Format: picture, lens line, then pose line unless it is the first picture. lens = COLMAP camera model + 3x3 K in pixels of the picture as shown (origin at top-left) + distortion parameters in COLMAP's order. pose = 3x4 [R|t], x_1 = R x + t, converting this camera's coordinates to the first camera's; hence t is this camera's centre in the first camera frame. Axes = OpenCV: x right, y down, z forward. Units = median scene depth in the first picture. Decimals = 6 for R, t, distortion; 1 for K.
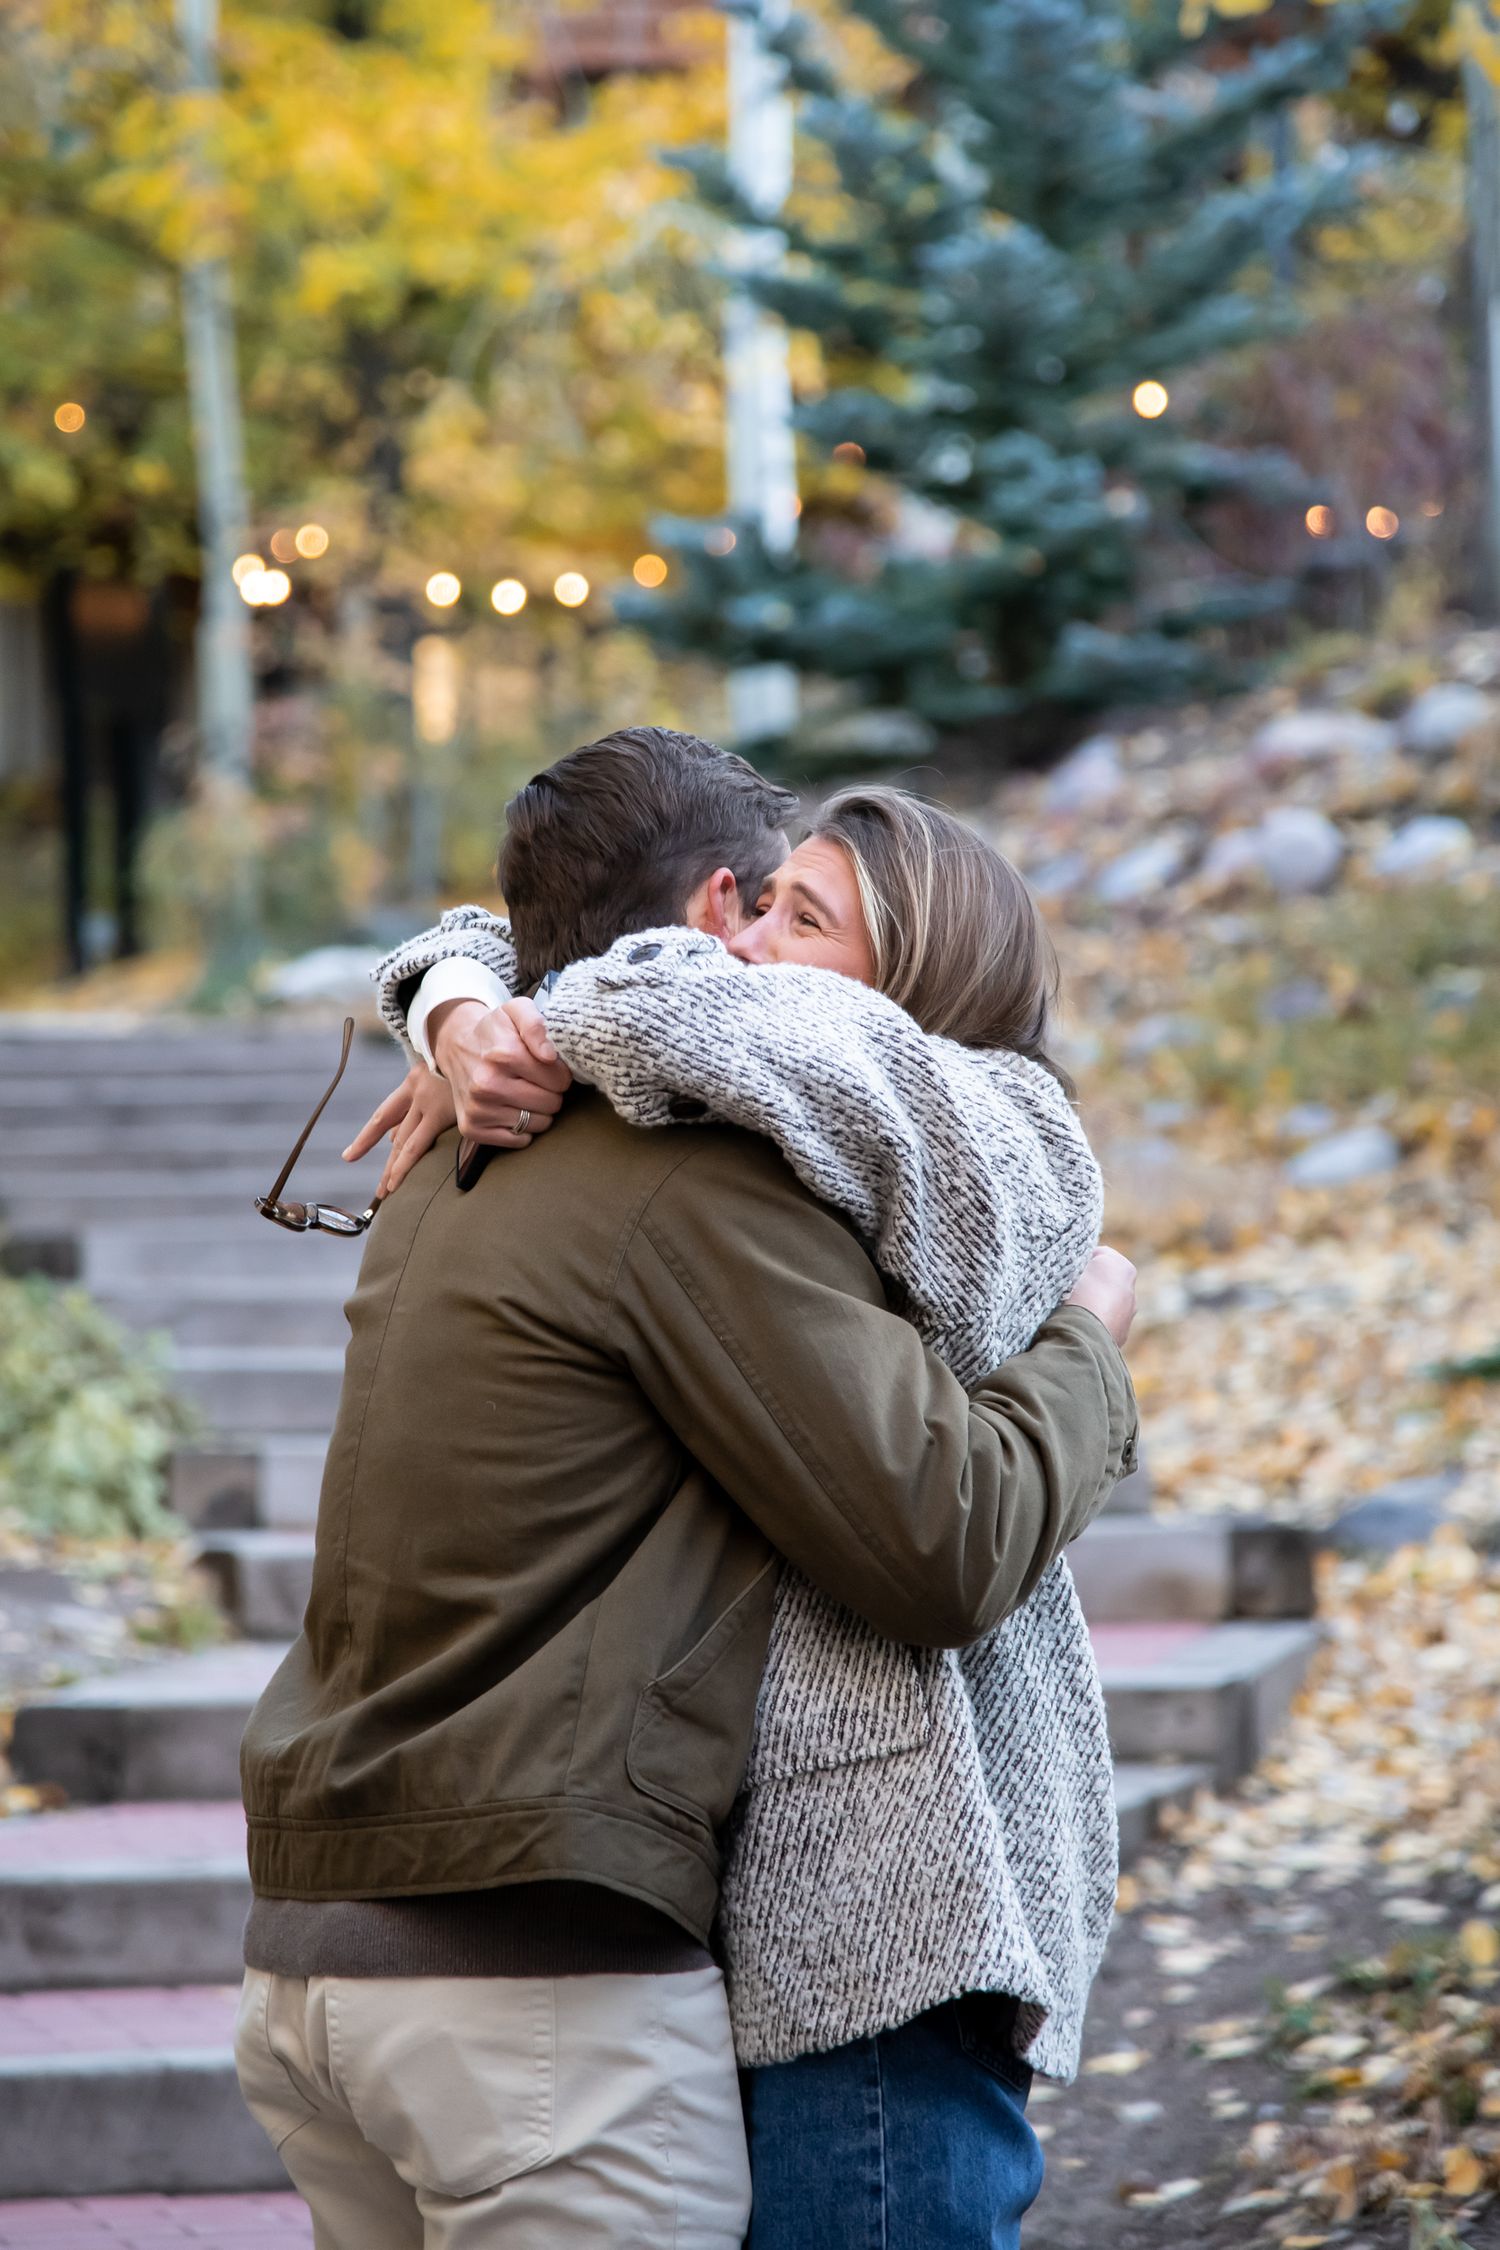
lens RADIAL K [[7868.7, 0, 692.8], [0, 7868.7, 1016.8], [0, 0, 1]] dist [1.090263, 0.000000]
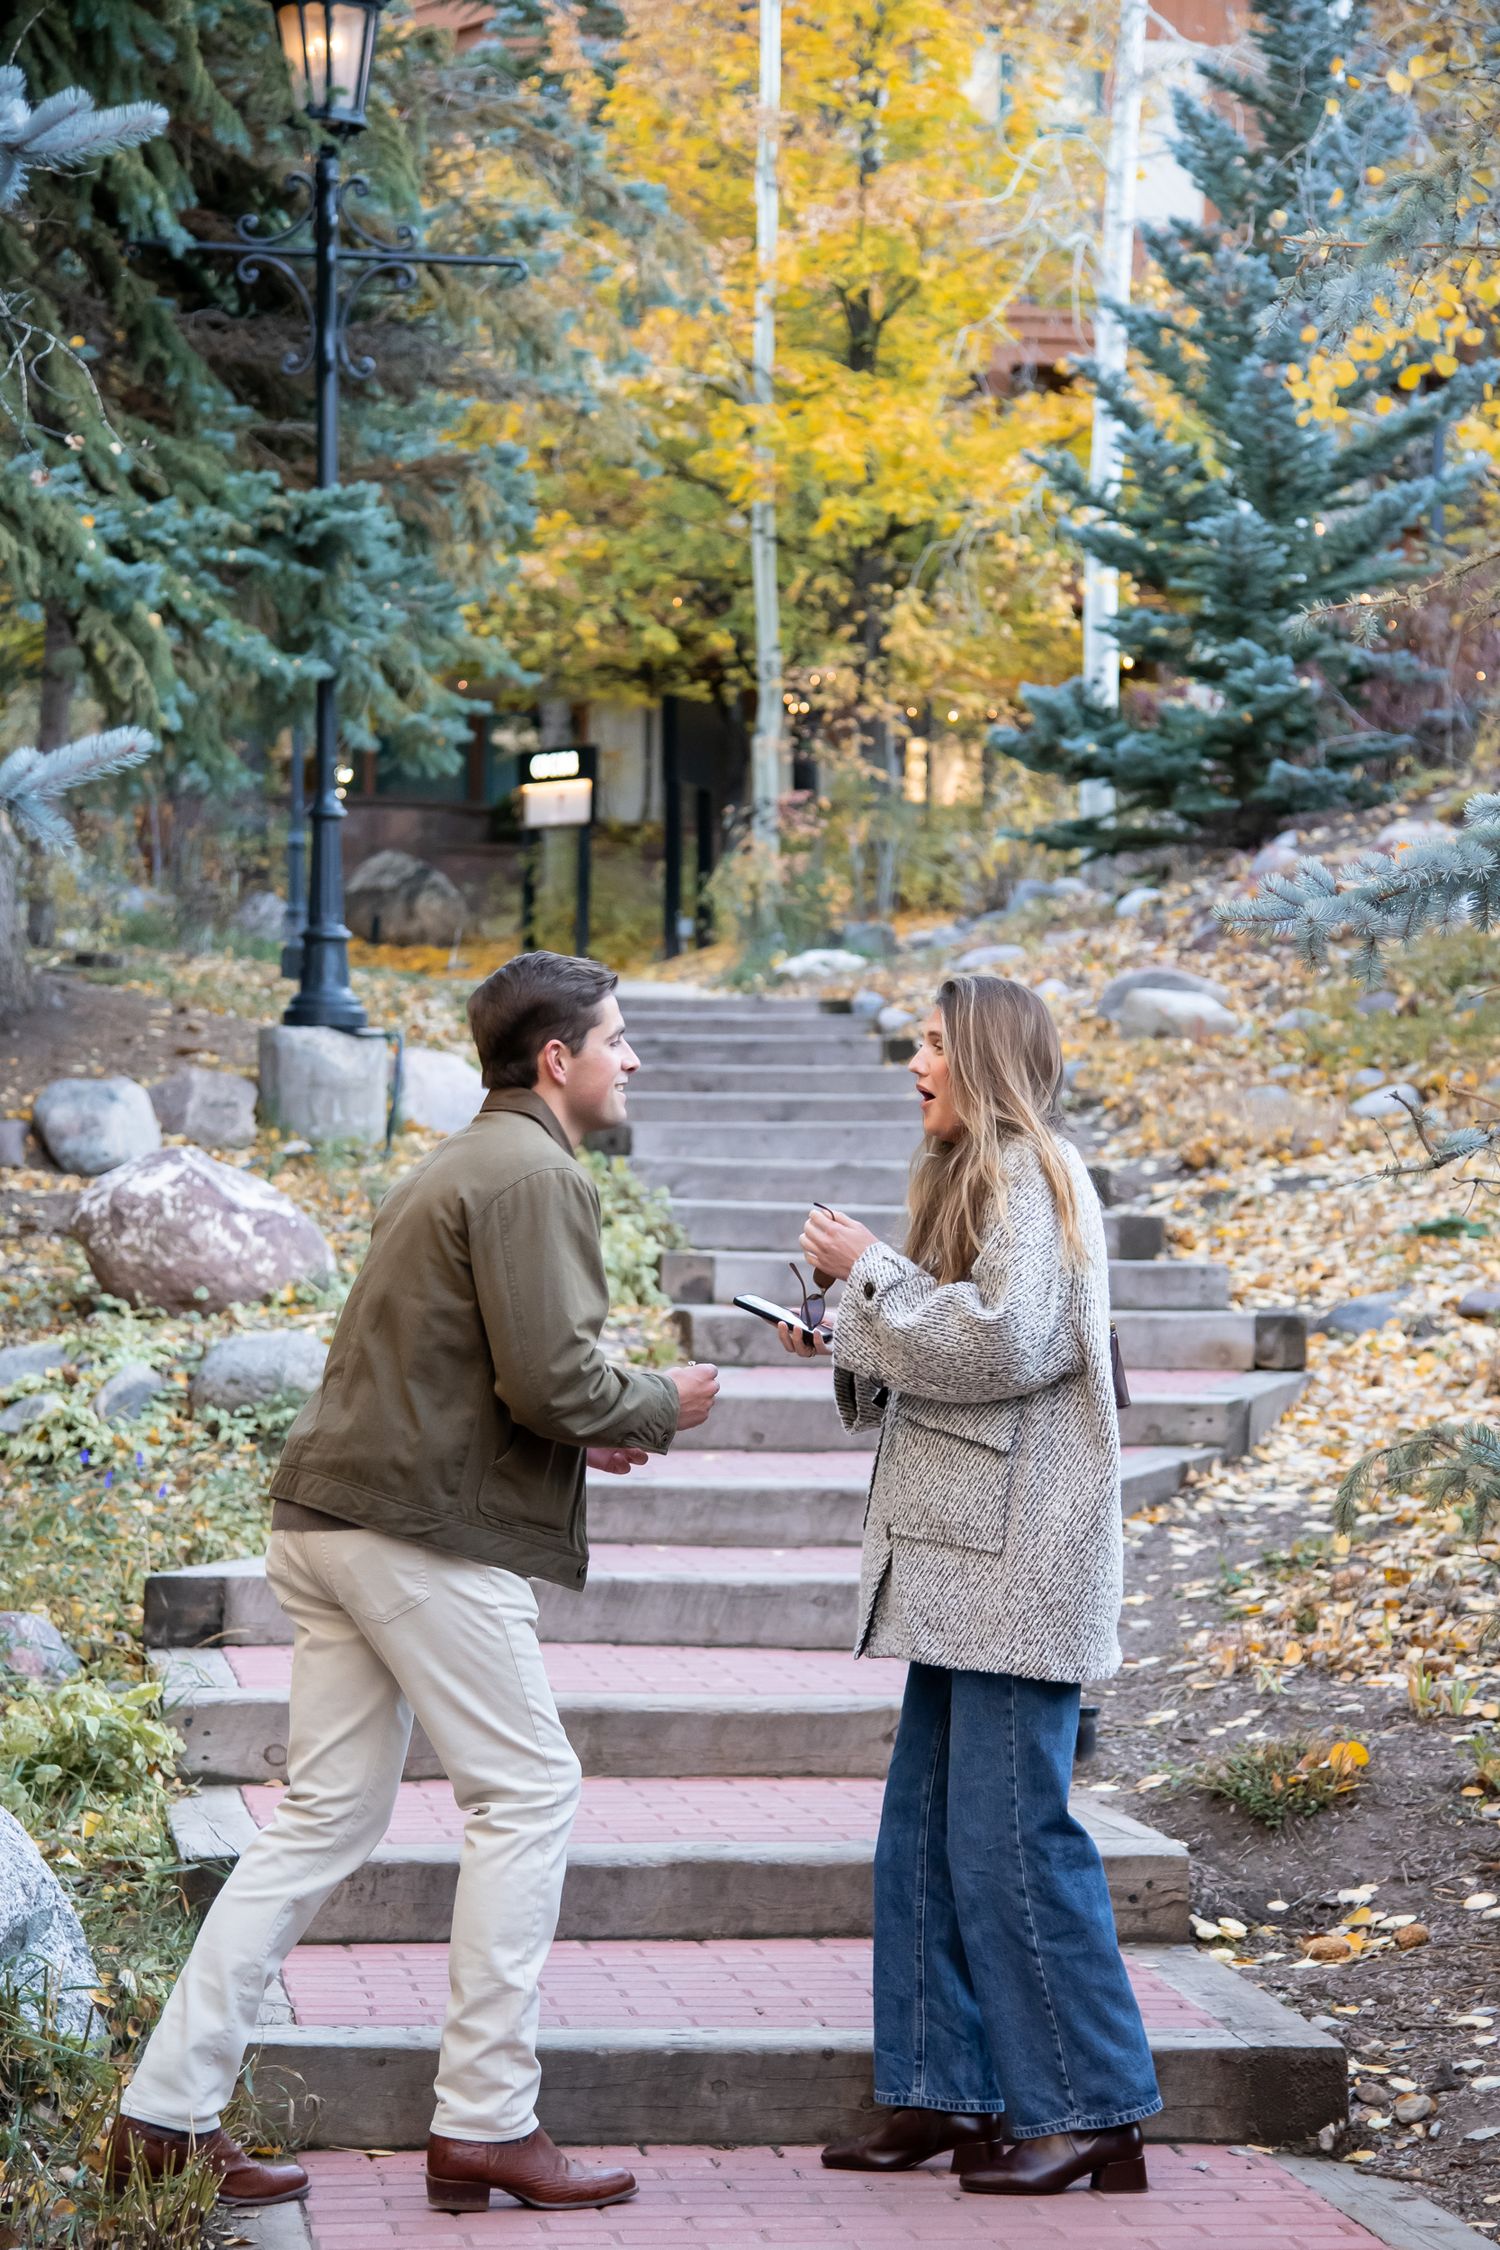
lens RADIAL K [[5173.5, 0, 773.8], [0, 5173.5, 1245.3], [0, 0, 1]] dist [0.518294, 0.000000]
pose [[0.997630, 0.028905, -0.062444, 0.016053], [-0.025566, 0.998234, 0.053625, -0.005043], [0.063883, -0.051902, 0.996607, -0.072869]]
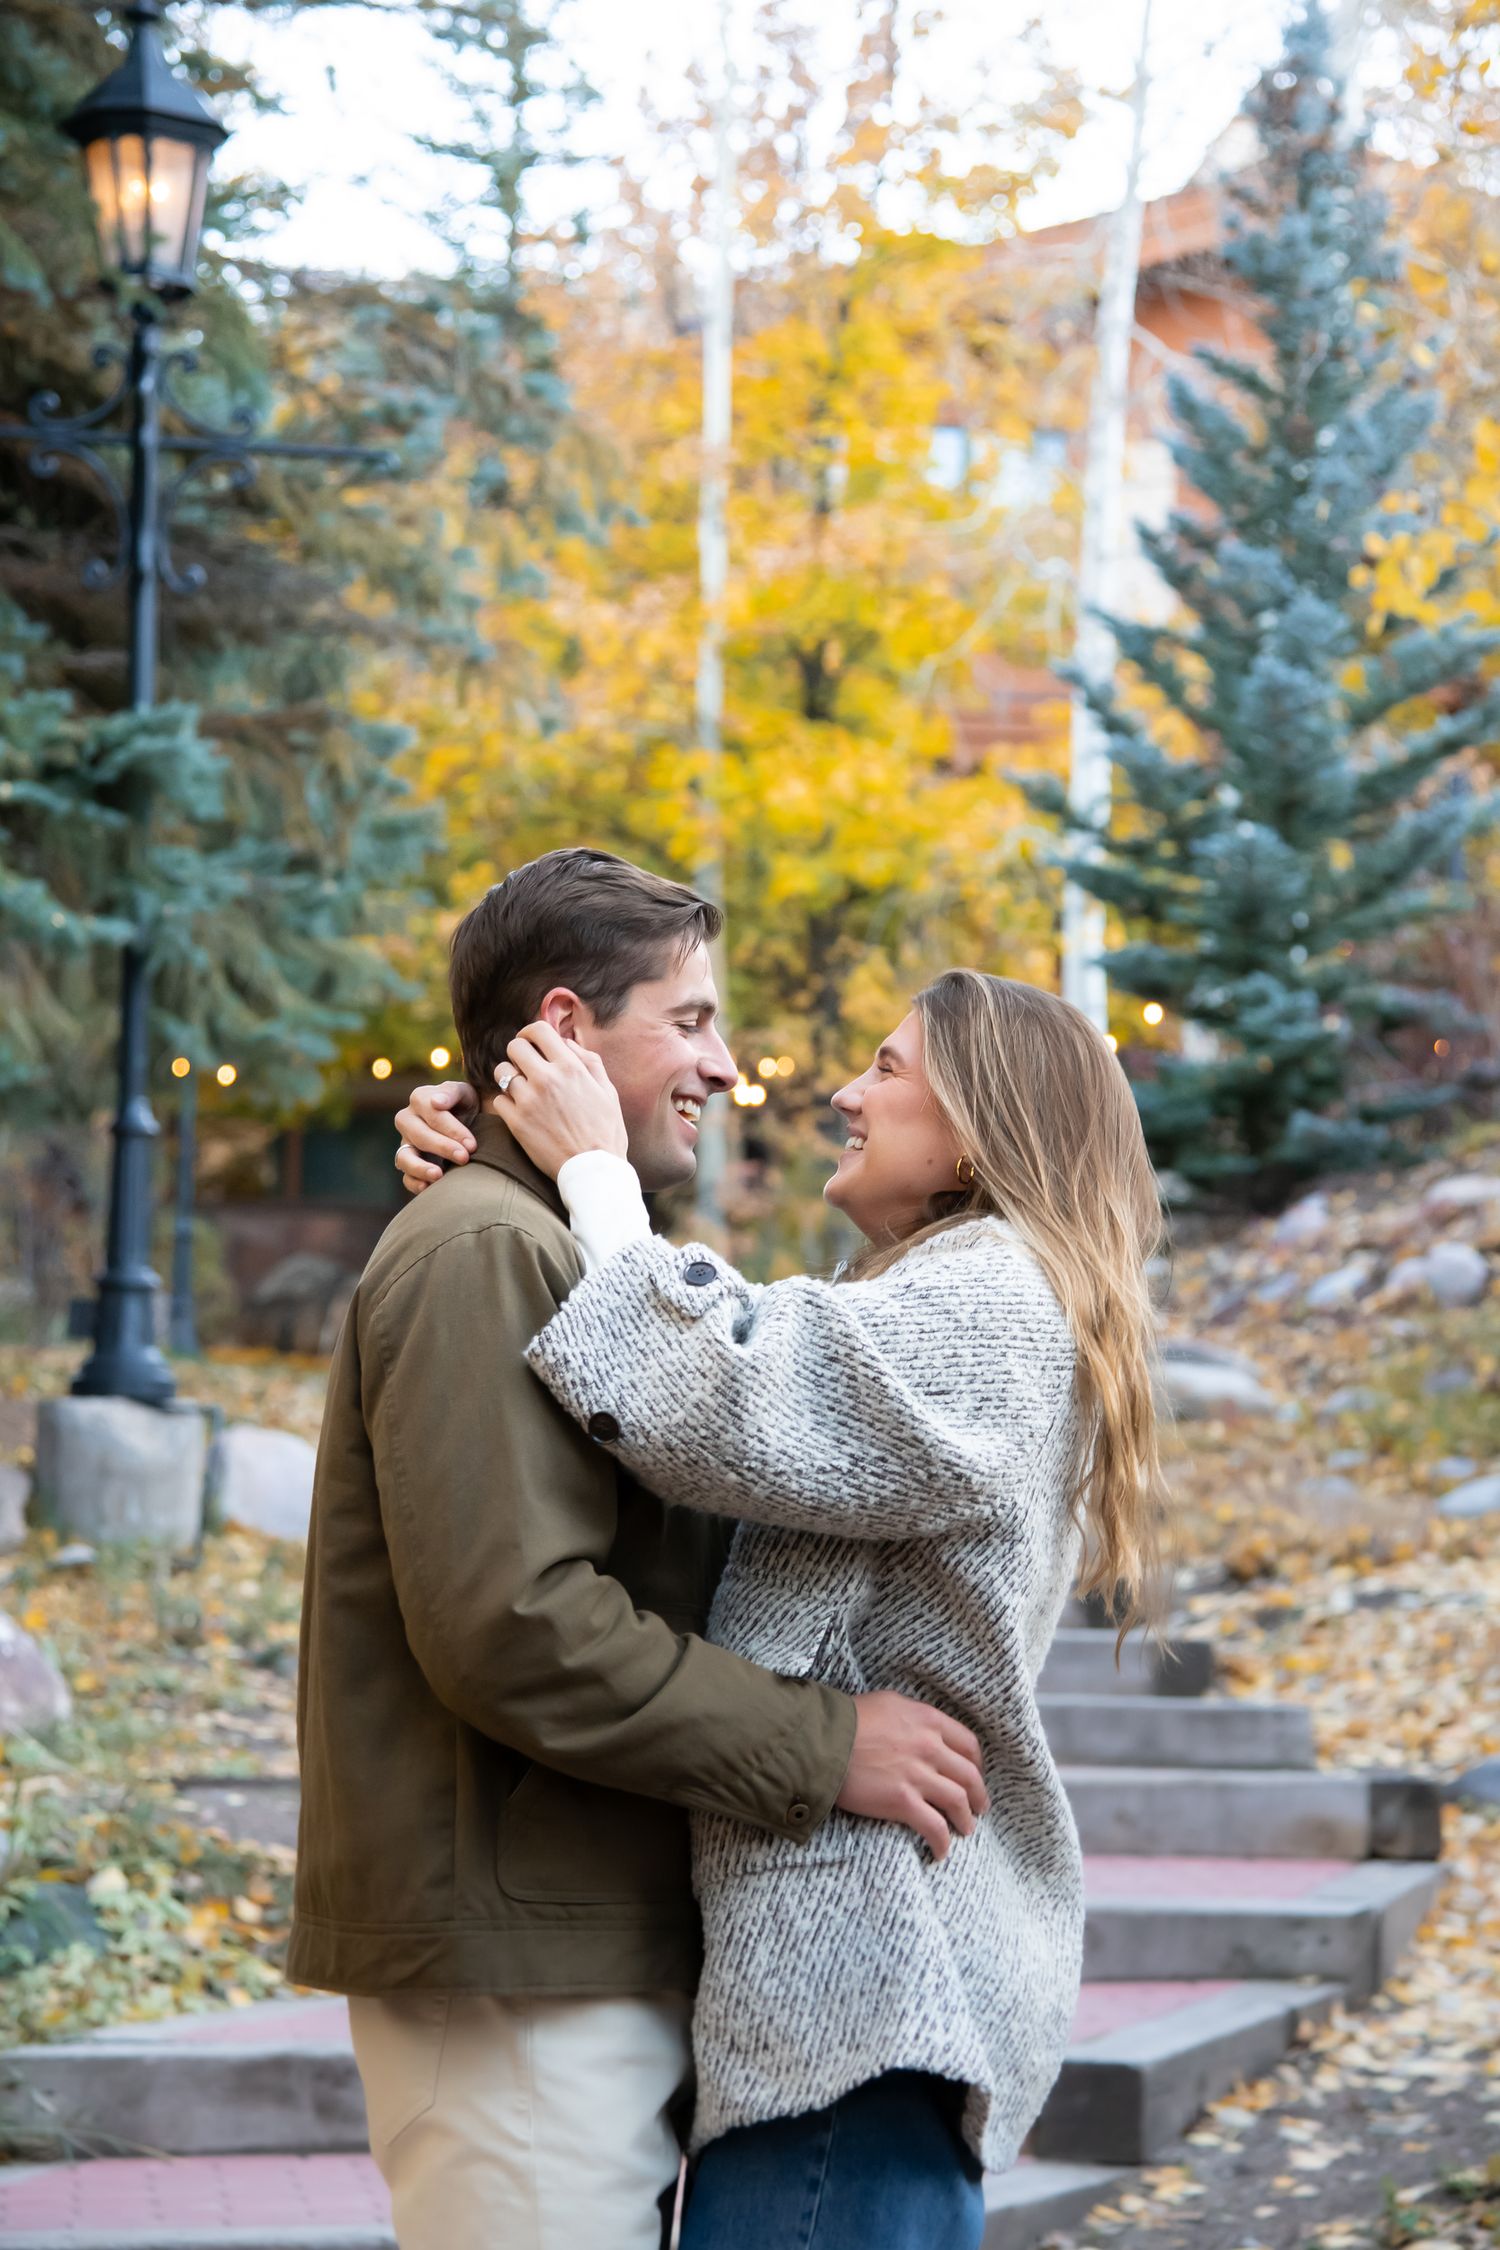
lens RADIAL K [[5214.4, 0, 814.6], [0, 5214.4, 1117.4], [0, 0, 1]] dist [0.564901, 0.000000]
pose [[0.998455, 0.024803, -0.049719, 0.009795], [-0.027544, 0.998094, -0.055228, 0.004545], [0.048255, 0.056513, 0.997235, 0.085297]]
